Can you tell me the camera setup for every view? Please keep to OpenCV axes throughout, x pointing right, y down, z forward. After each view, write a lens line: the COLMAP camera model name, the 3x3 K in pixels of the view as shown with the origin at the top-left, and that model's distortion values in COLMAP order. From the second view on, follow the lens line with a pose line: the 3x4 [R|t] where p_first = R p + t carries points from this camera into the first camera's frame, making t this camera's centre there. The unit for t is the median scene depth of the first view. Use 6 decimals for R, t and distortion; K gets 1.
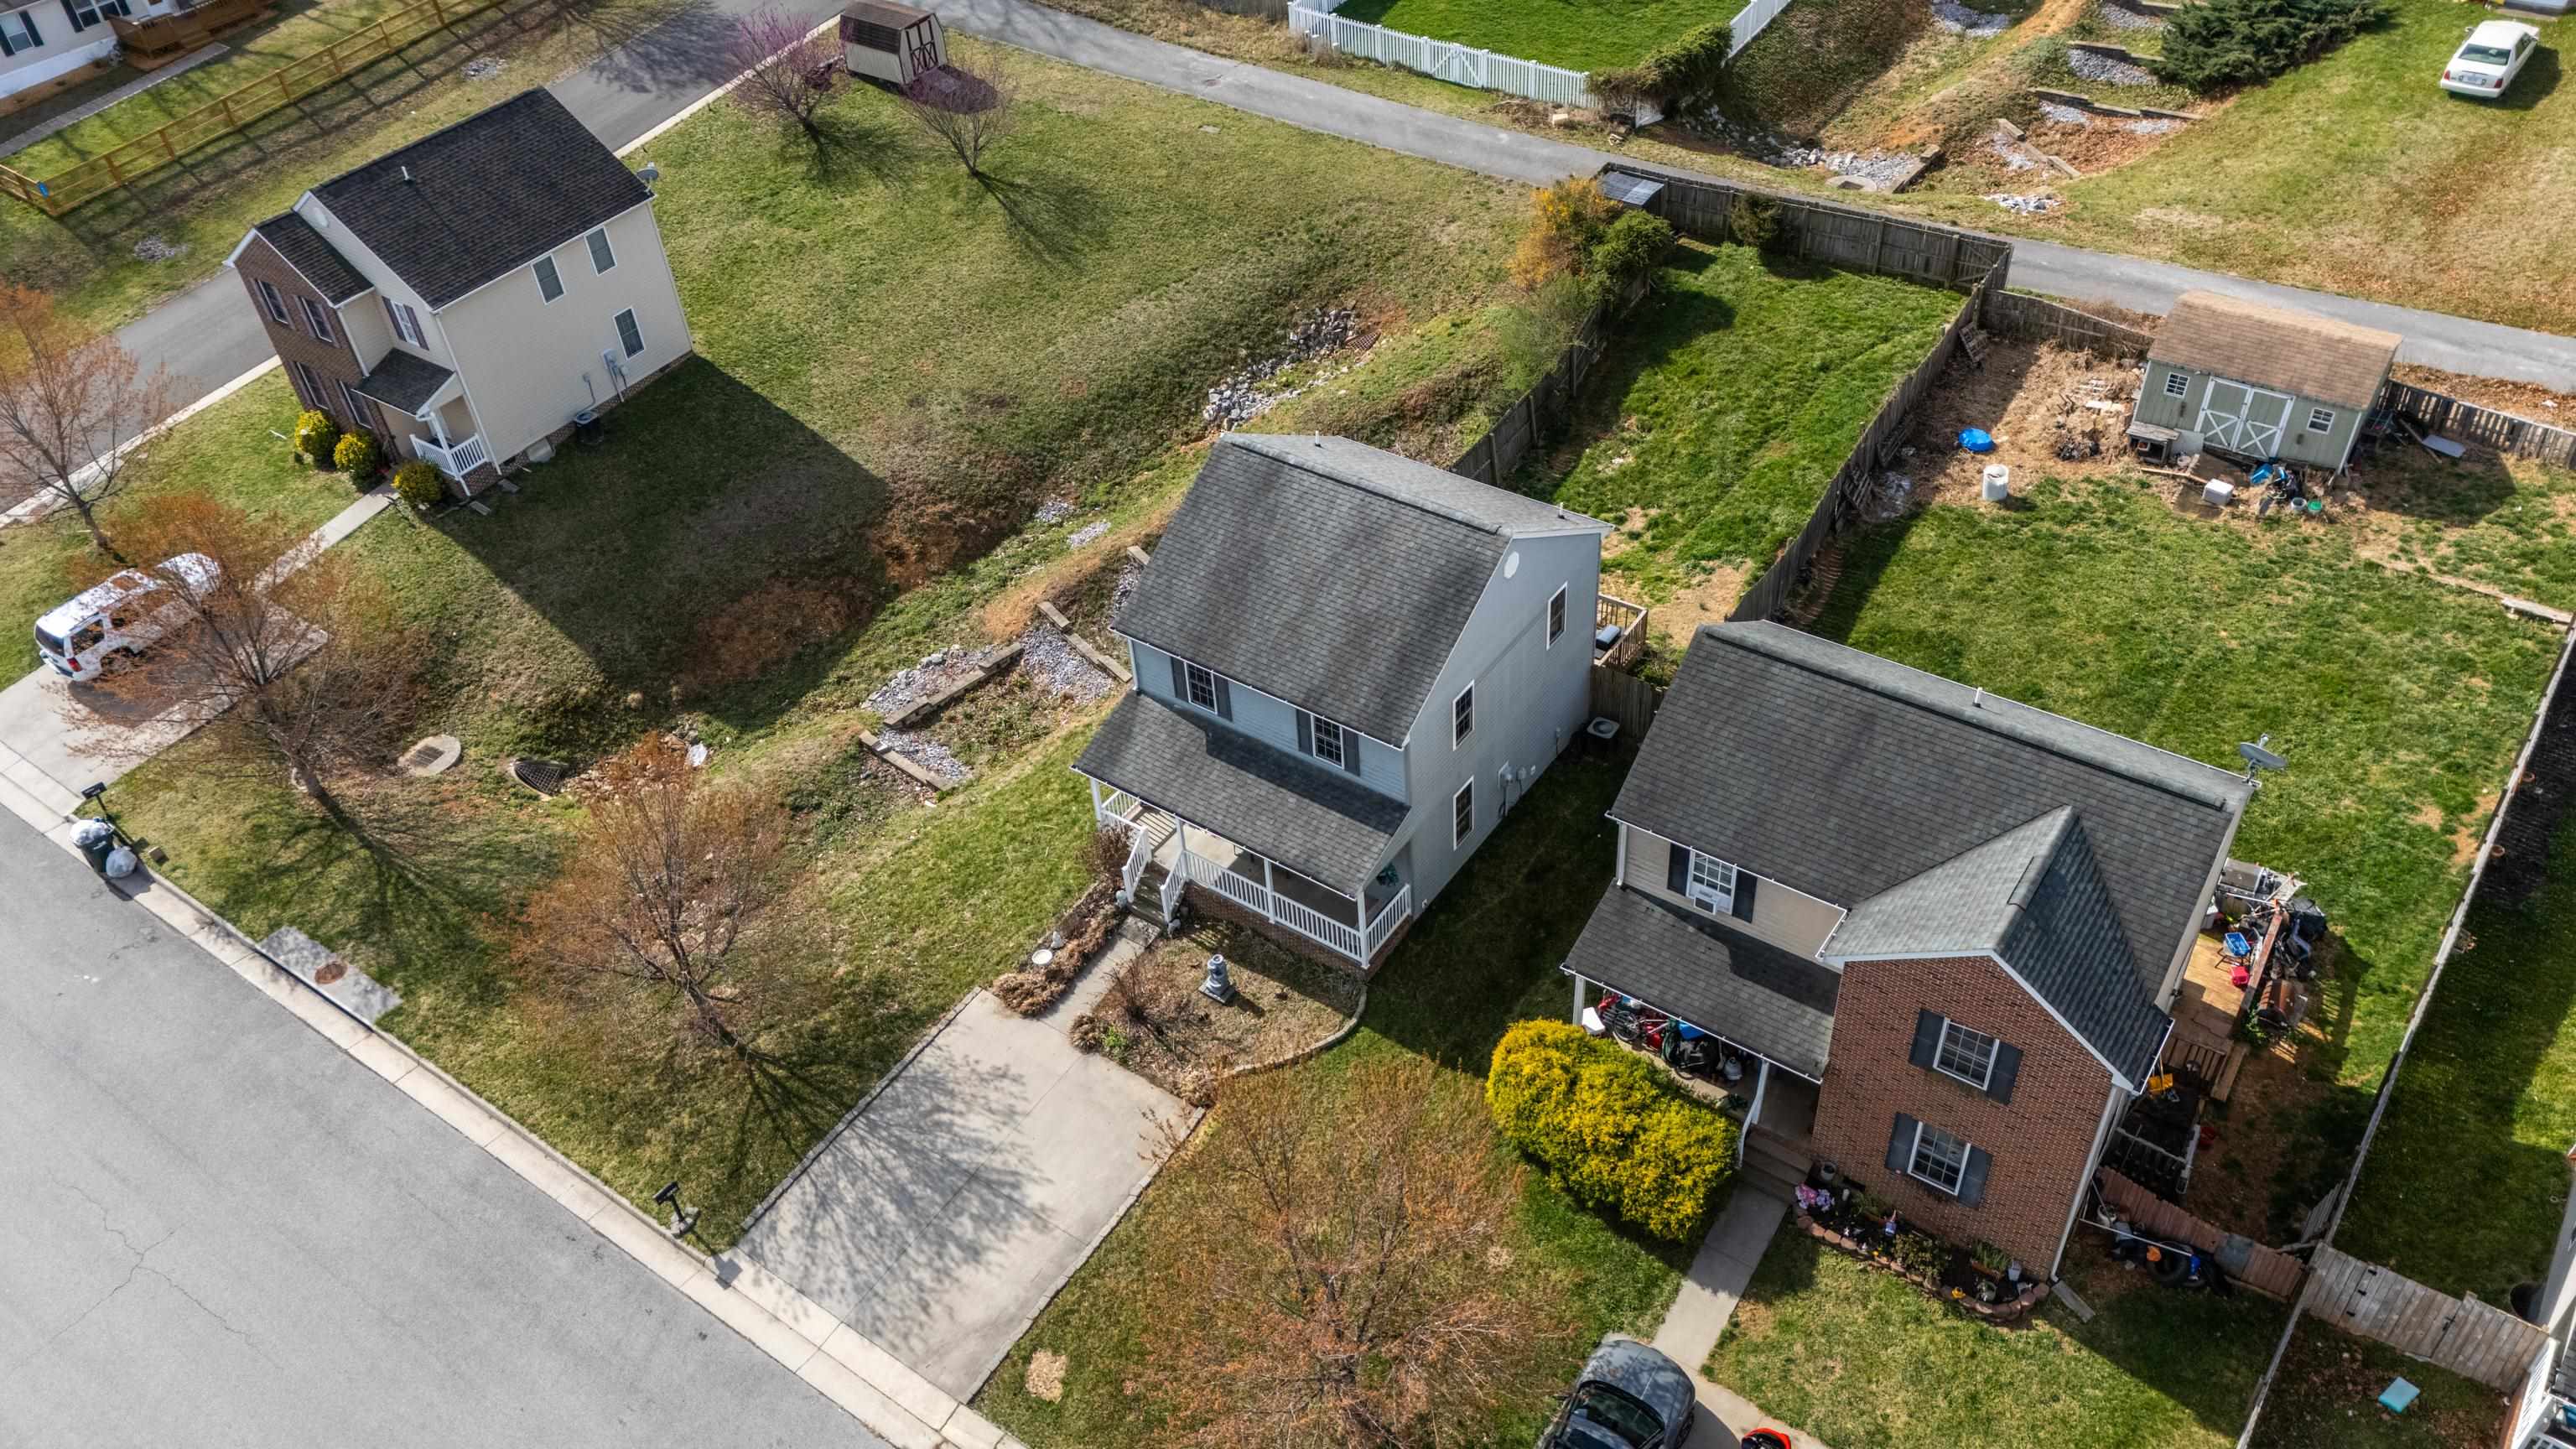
lens RADIAL K [[1902.6, 0, 1288.4], [0, 1902.6, 713.0], [0, 0, 1]] dist [0.102884, -0.118249]
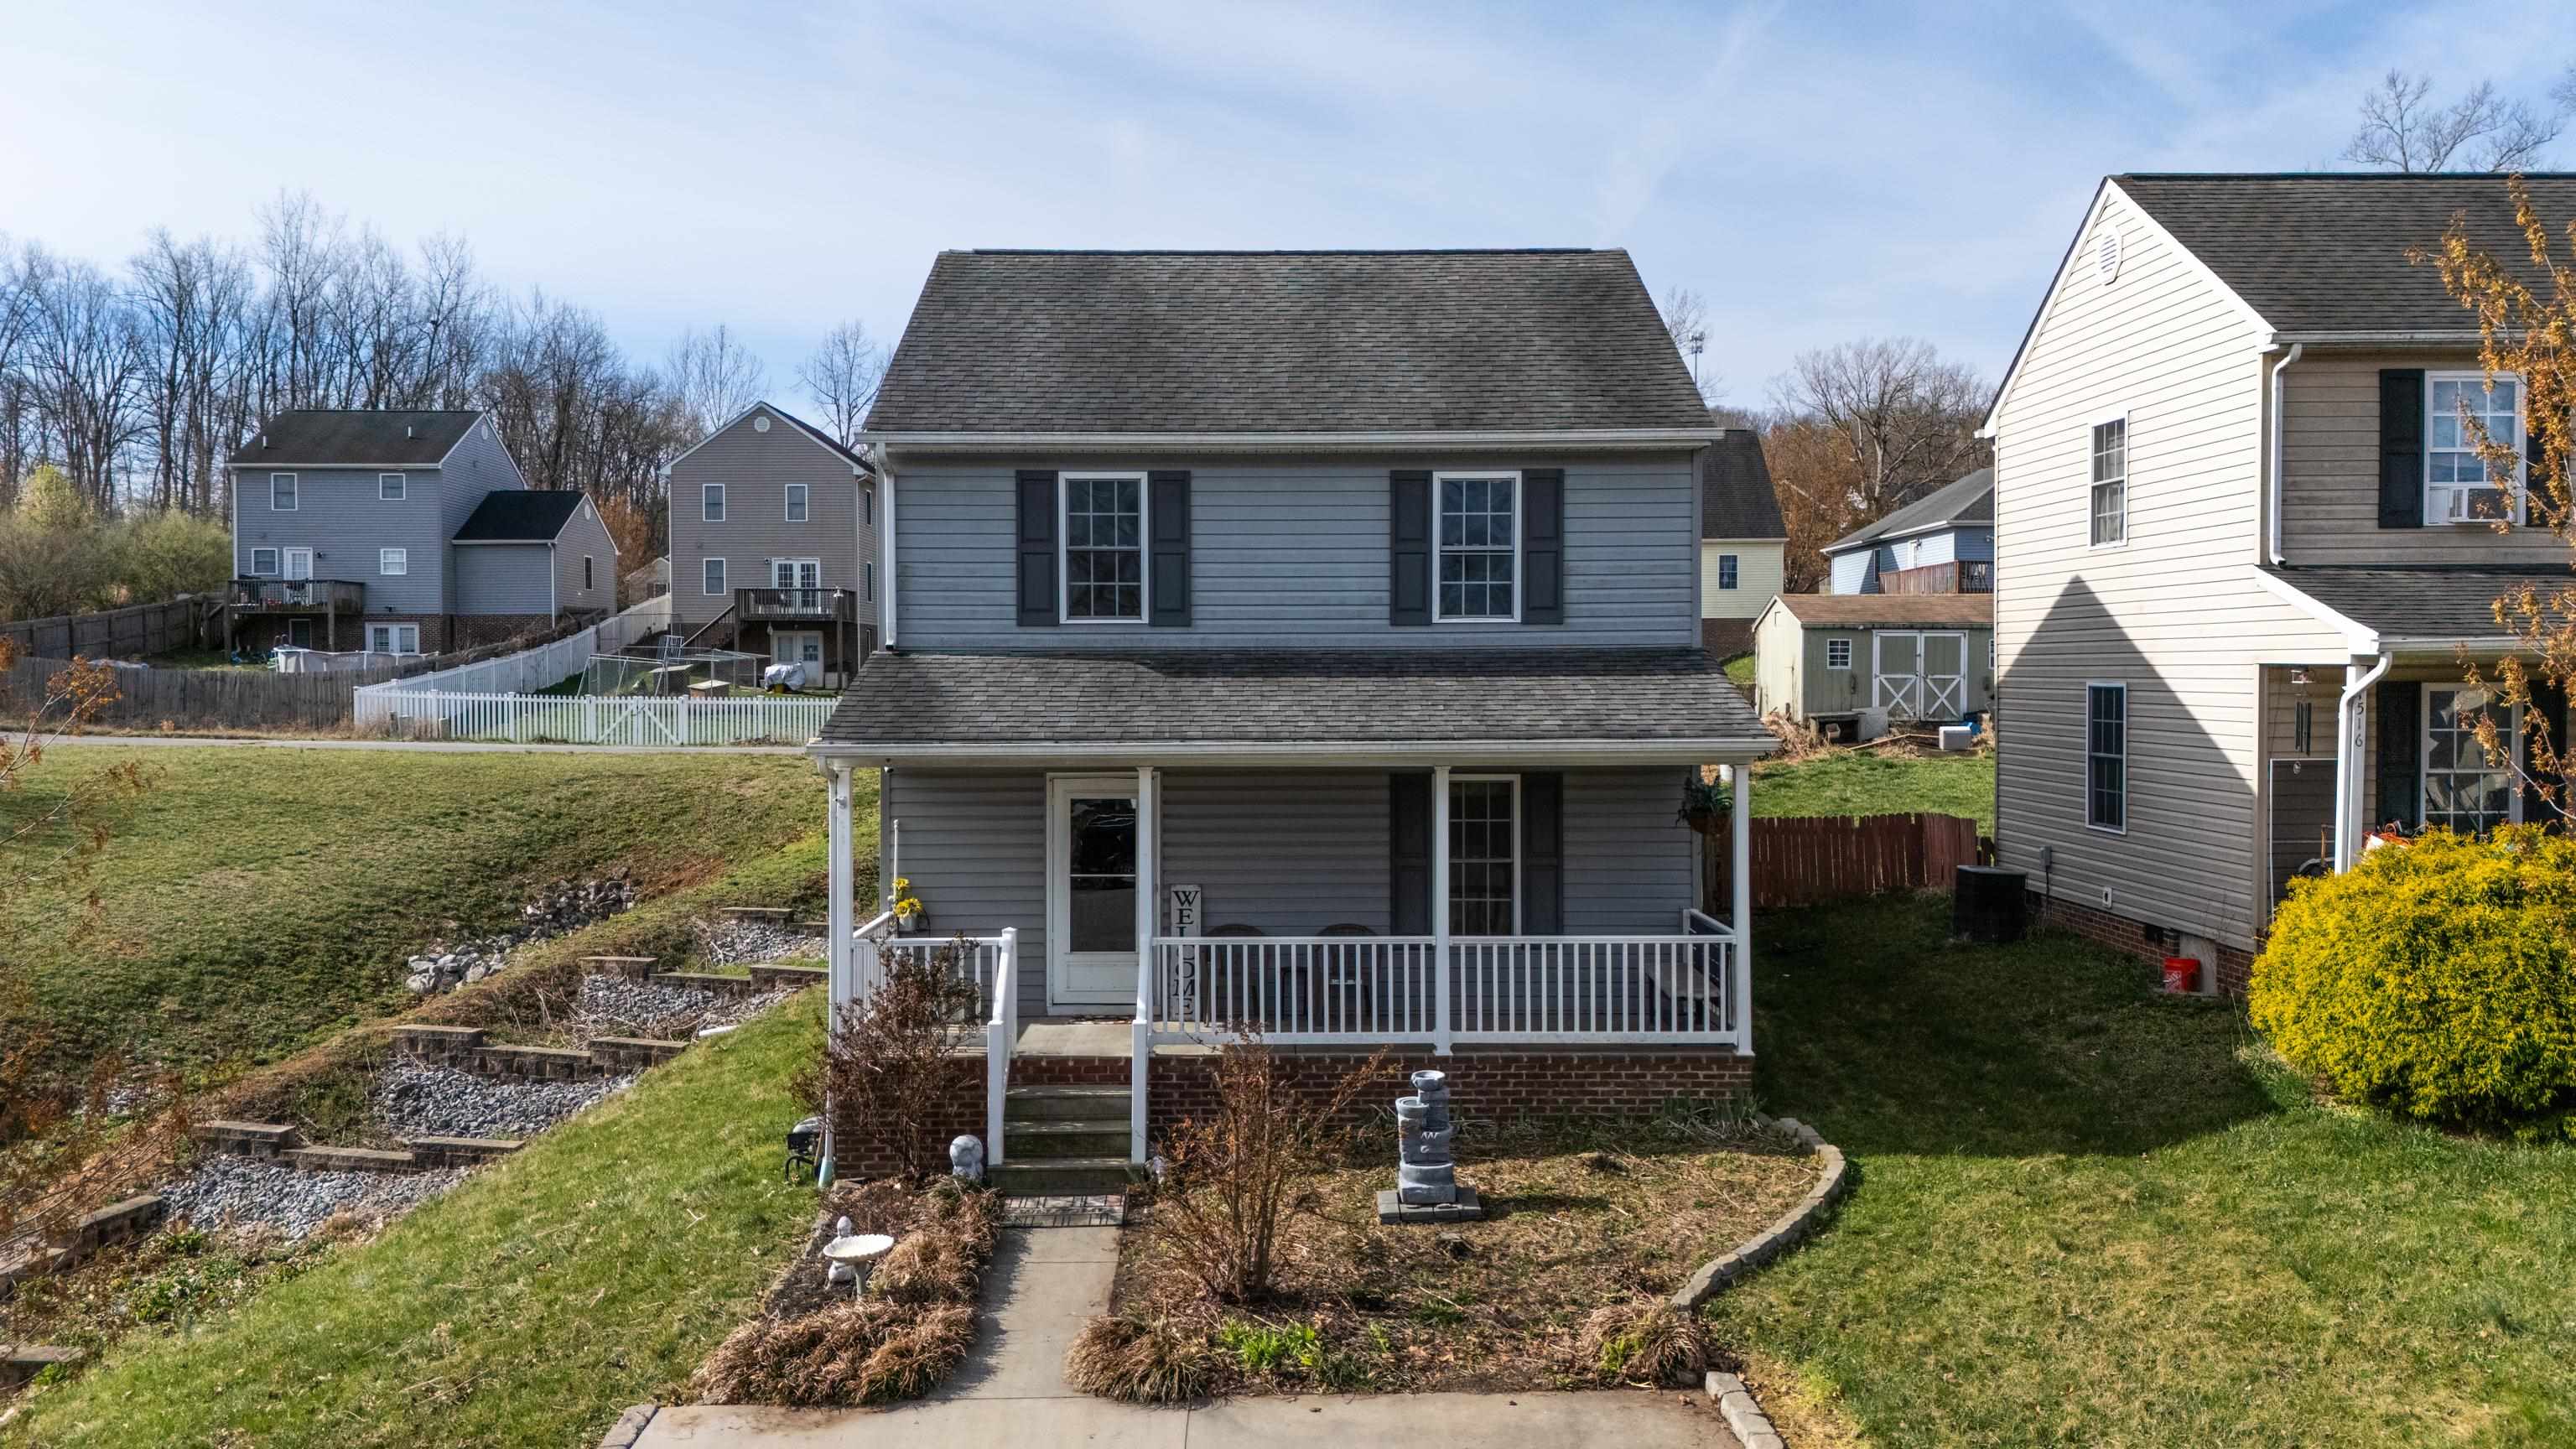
lens RADIAL K [[1902.6, 0, 1288.4], [0, 1902.6, 713.0], [0, 0, 1]] dist [0.102884, -0.118249]
pose [[0.804579, 0.048415, 0.591869, -0.201901], [0.351281, 0.764792, -0.540087, 0.196671], [-0.478805, 0.642456, 0.598328, 0.592839]]
